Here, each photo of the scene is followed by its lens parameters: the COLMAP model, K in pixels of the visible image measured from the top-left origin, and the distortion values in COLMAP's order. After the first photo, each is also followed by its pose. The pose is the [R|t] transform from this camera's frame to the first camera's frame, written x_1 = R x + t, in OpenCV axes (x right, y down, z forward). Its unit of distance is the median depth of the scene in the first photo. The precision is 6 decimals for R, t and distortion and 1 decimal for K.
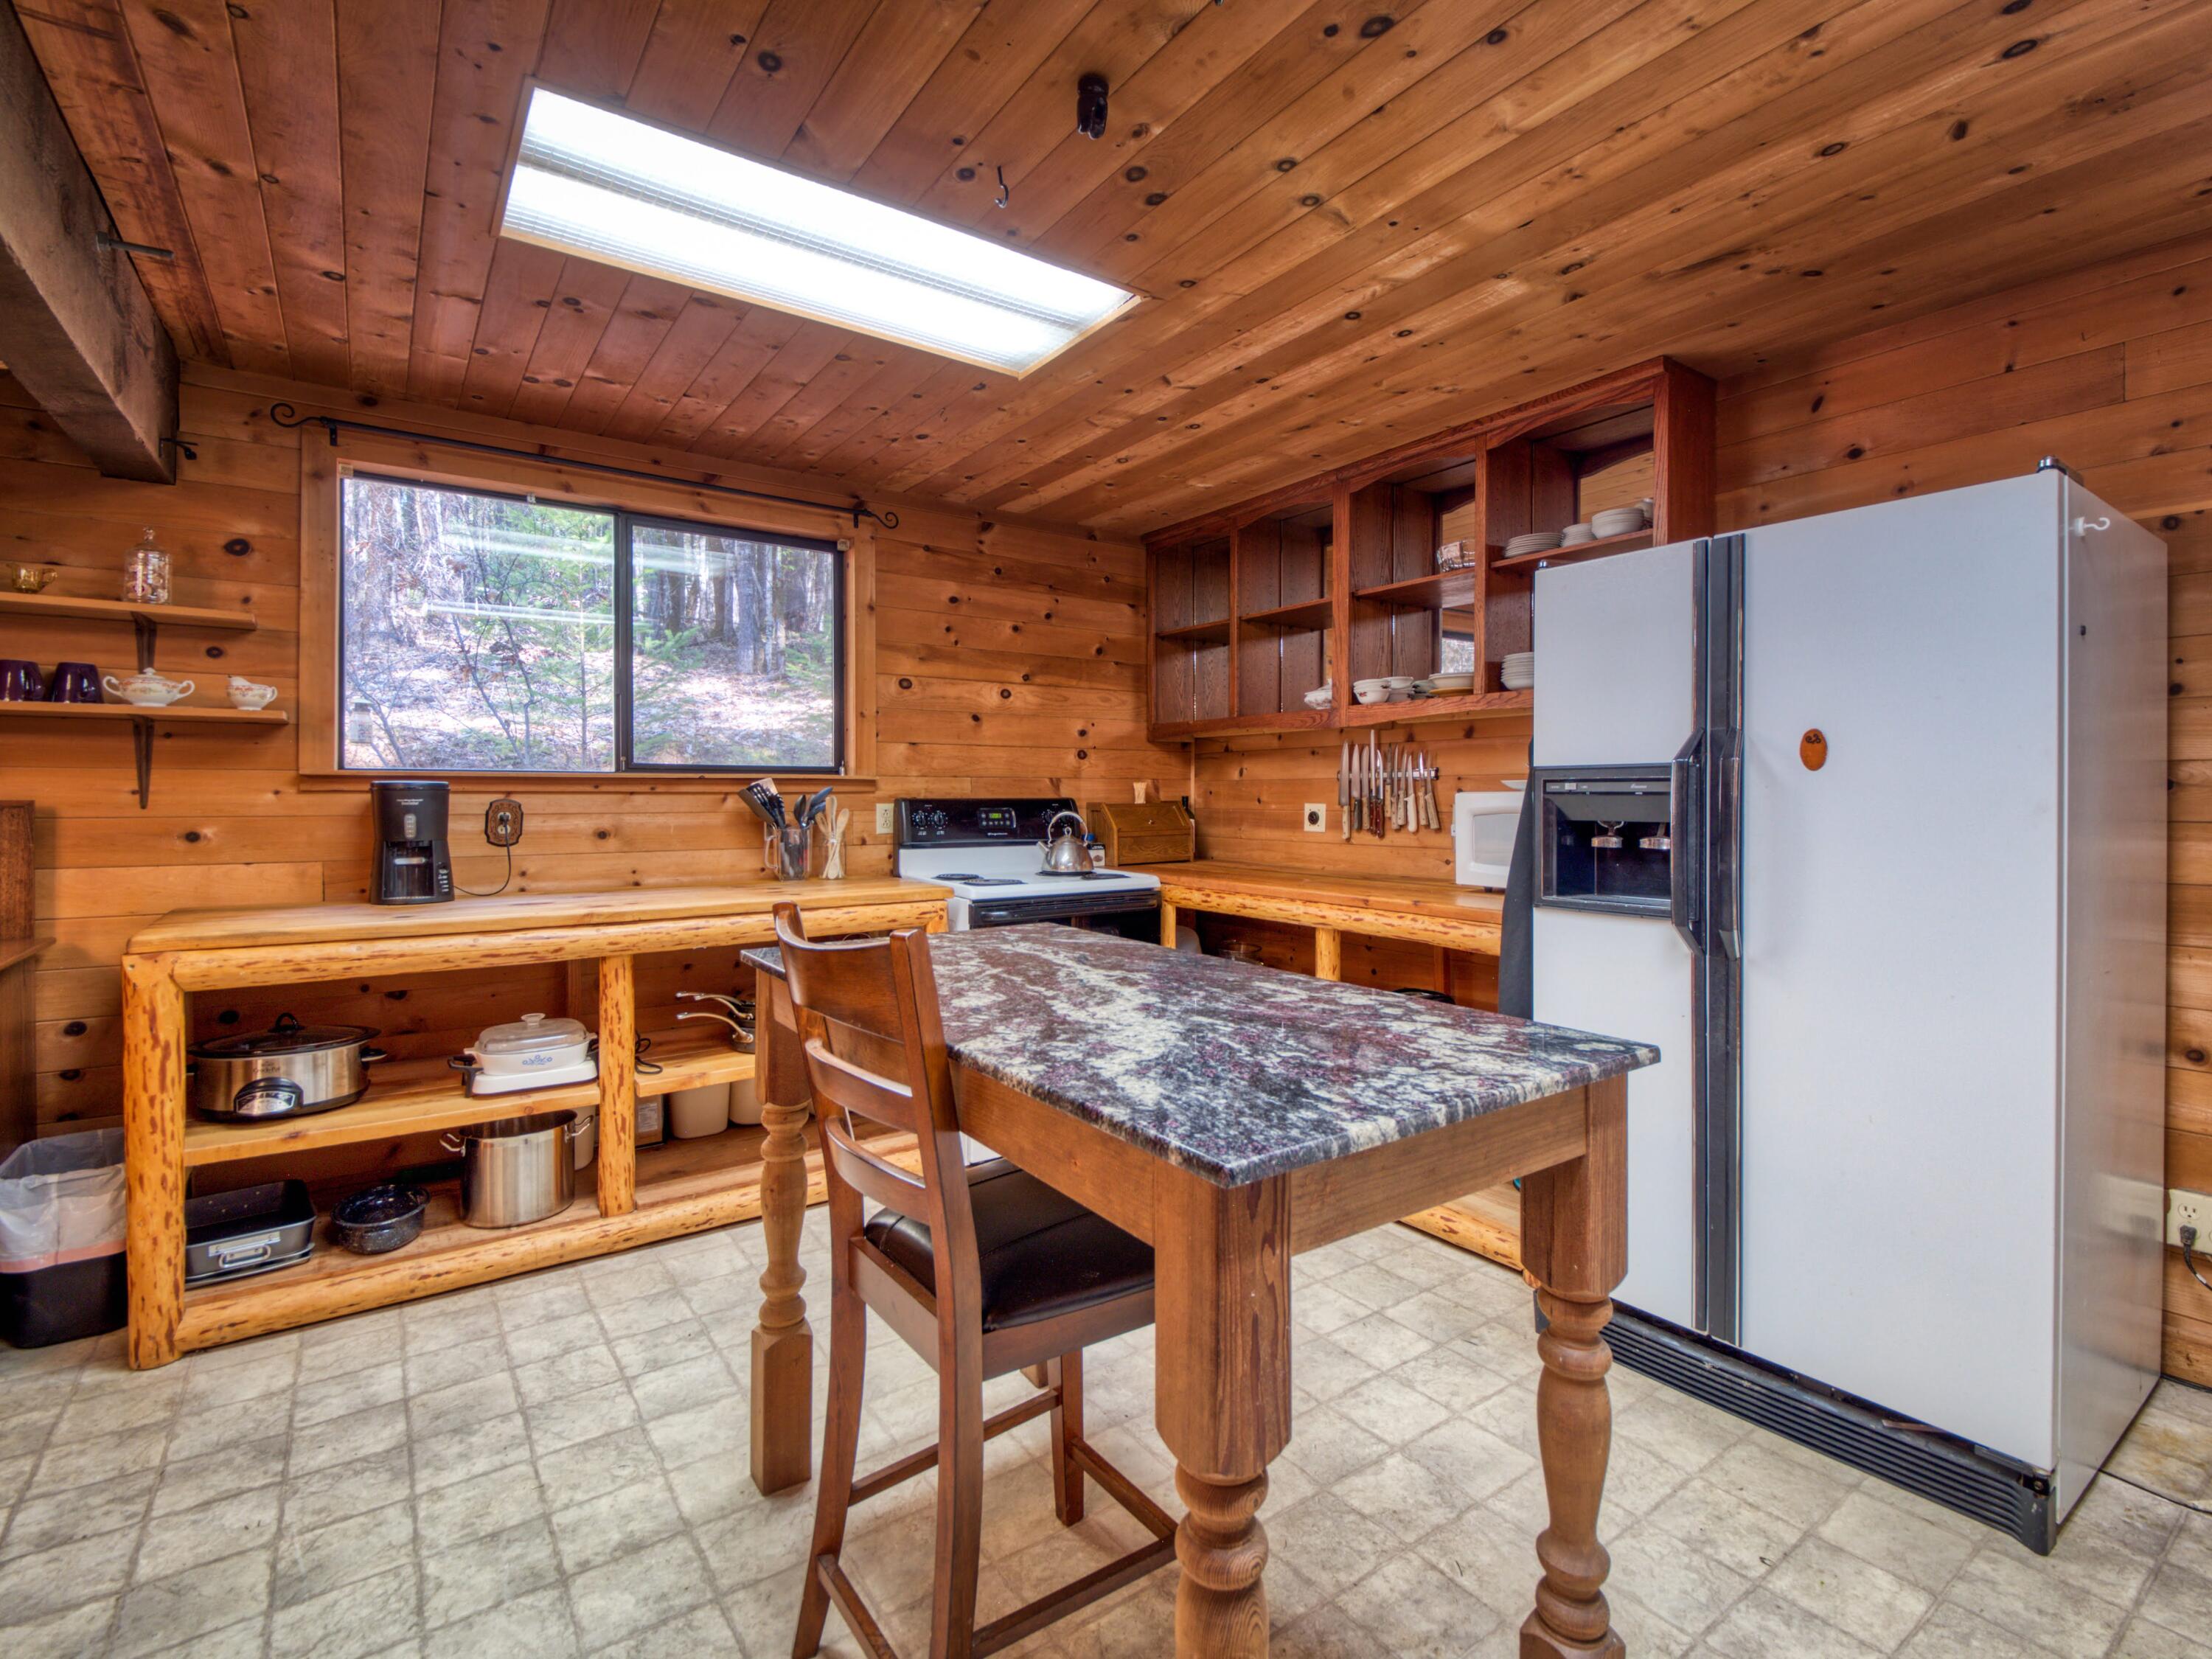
lens RADIAL K [[1022.8, 0, 1109.9], [0, 1022.8, 801.7], [0, 0, 1]] dist [0.018142, -0.016269]
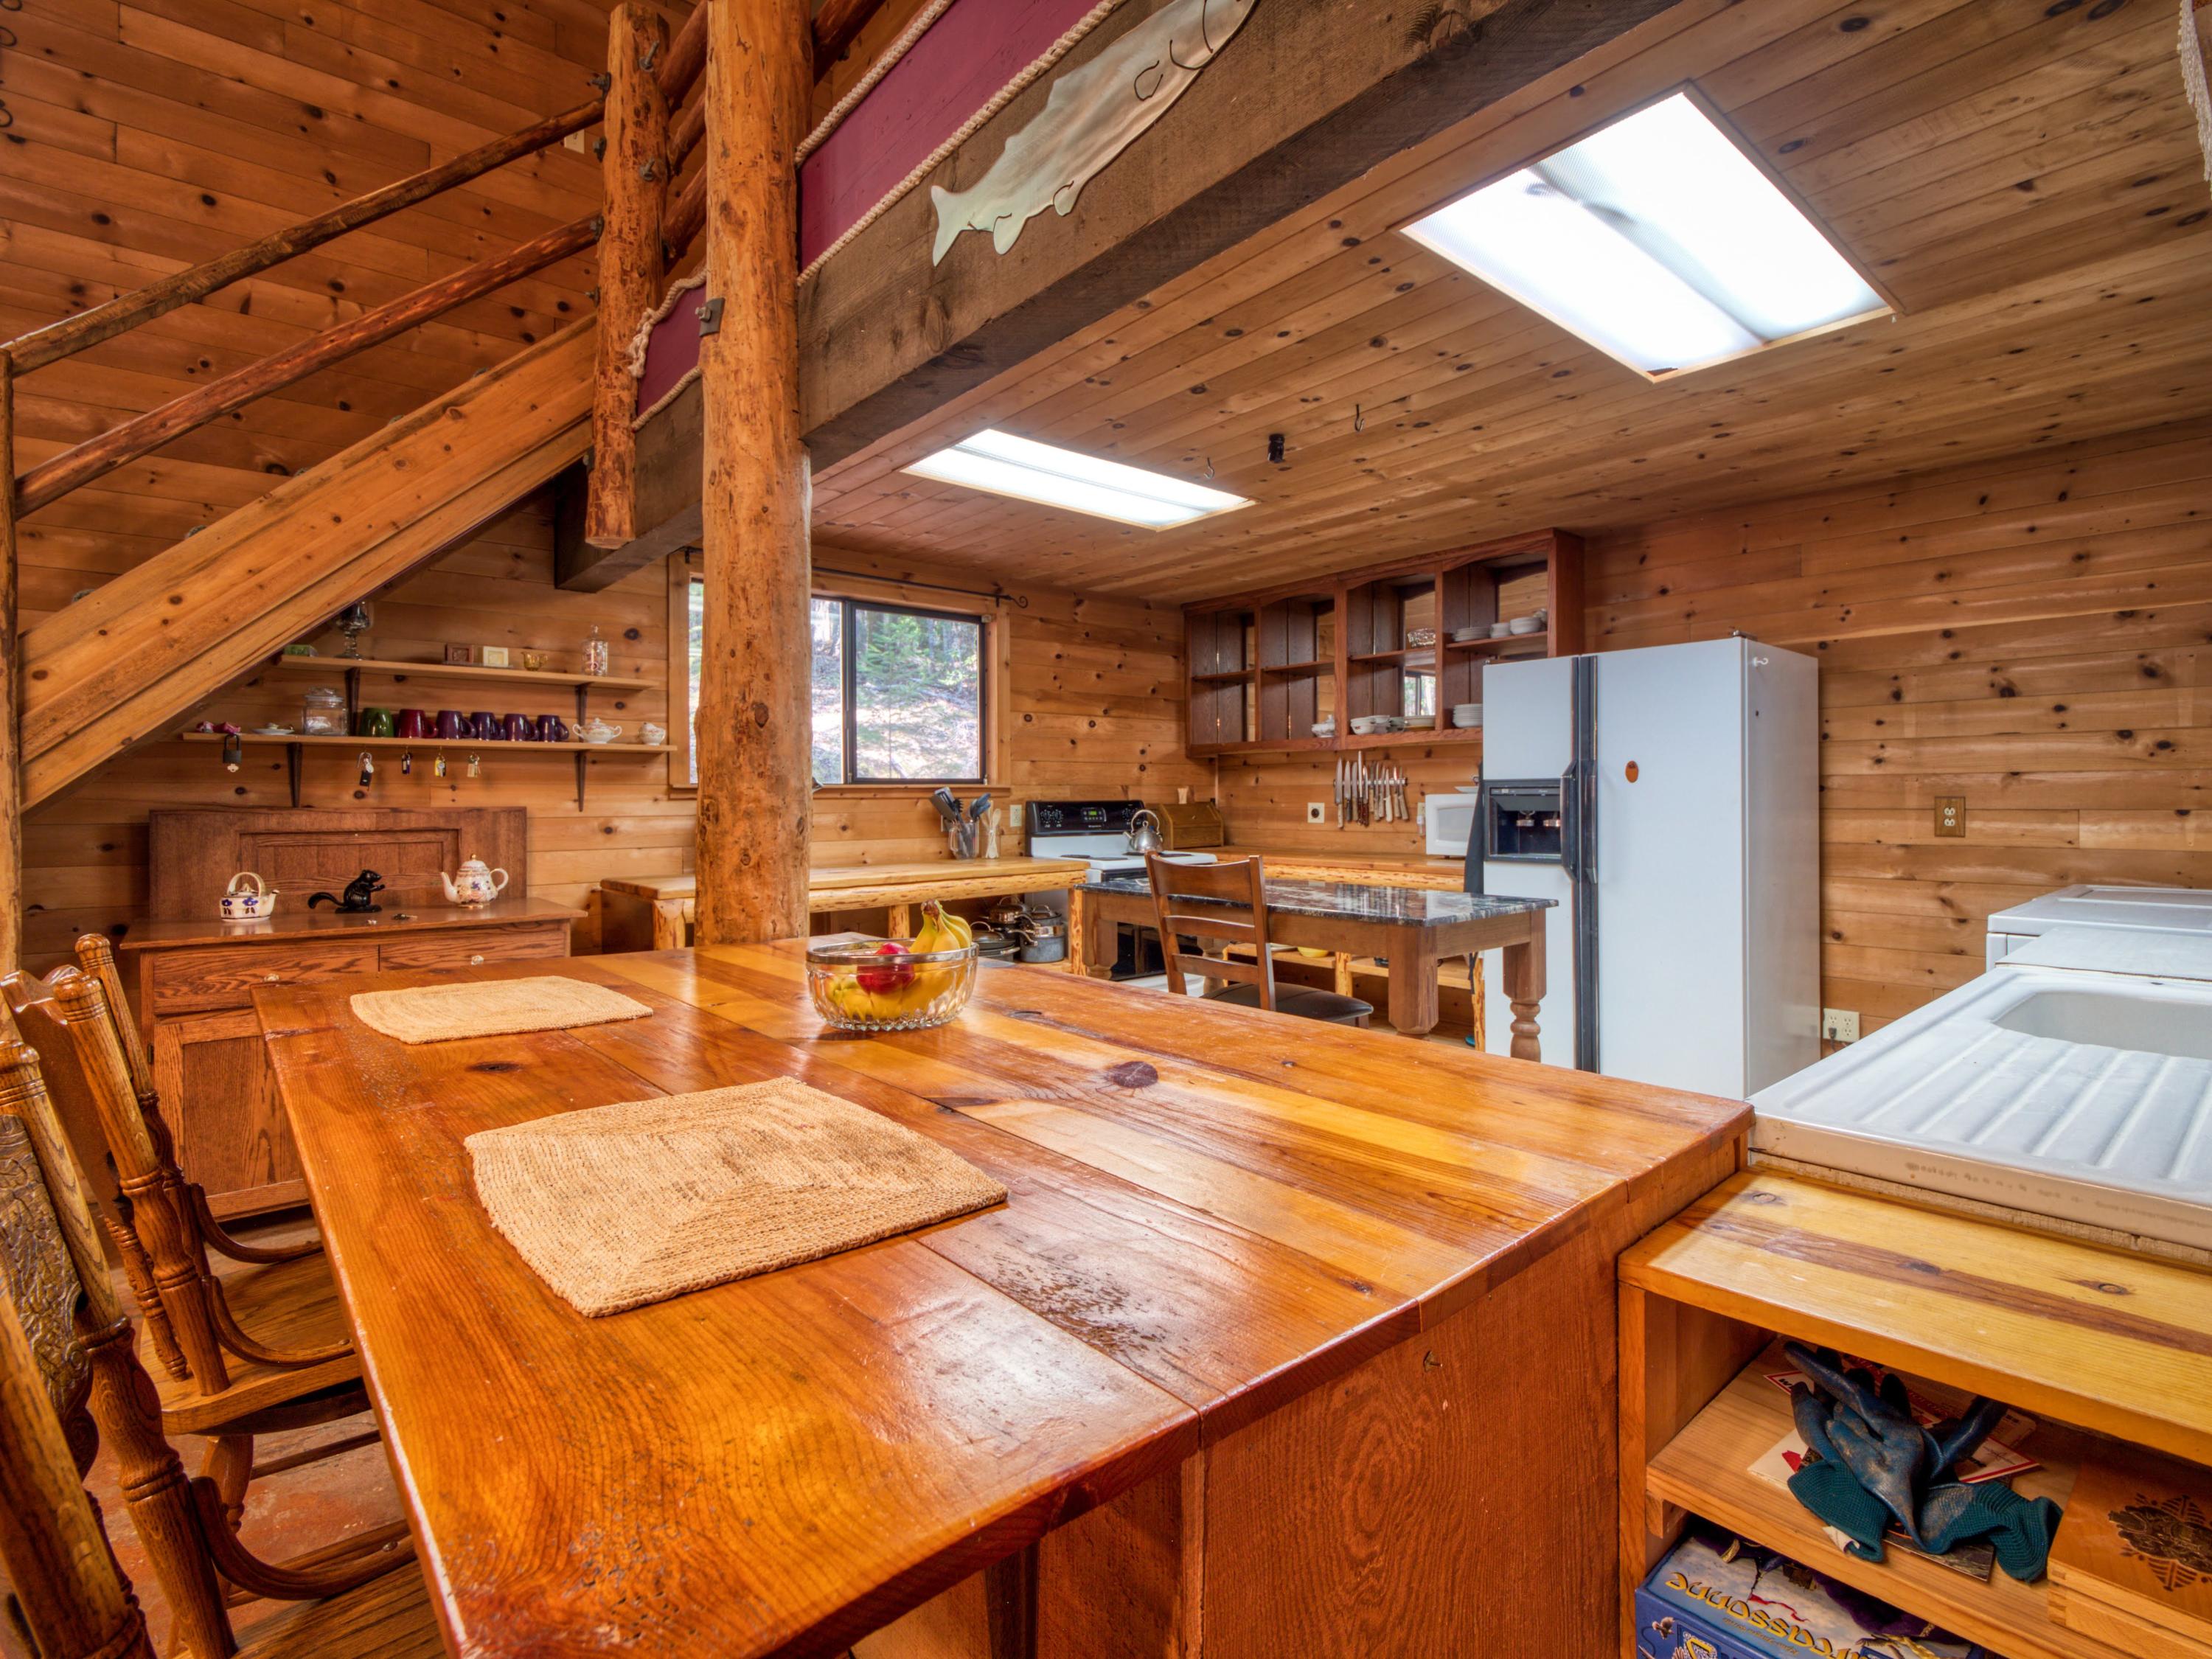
lens RADIAL K [[1022.8, 0, 1109.9], [0, 1022.8, 801.7], [0, 0, 1]] dist [0.018142, -0.016269]
pose [[0.995927, -0.006761, 0.089907, -0.249647], [0.006919, 0.999975, -0.001448, 0.000385], [-0.089895, 0.002064, 0.995949, -0.447355]]
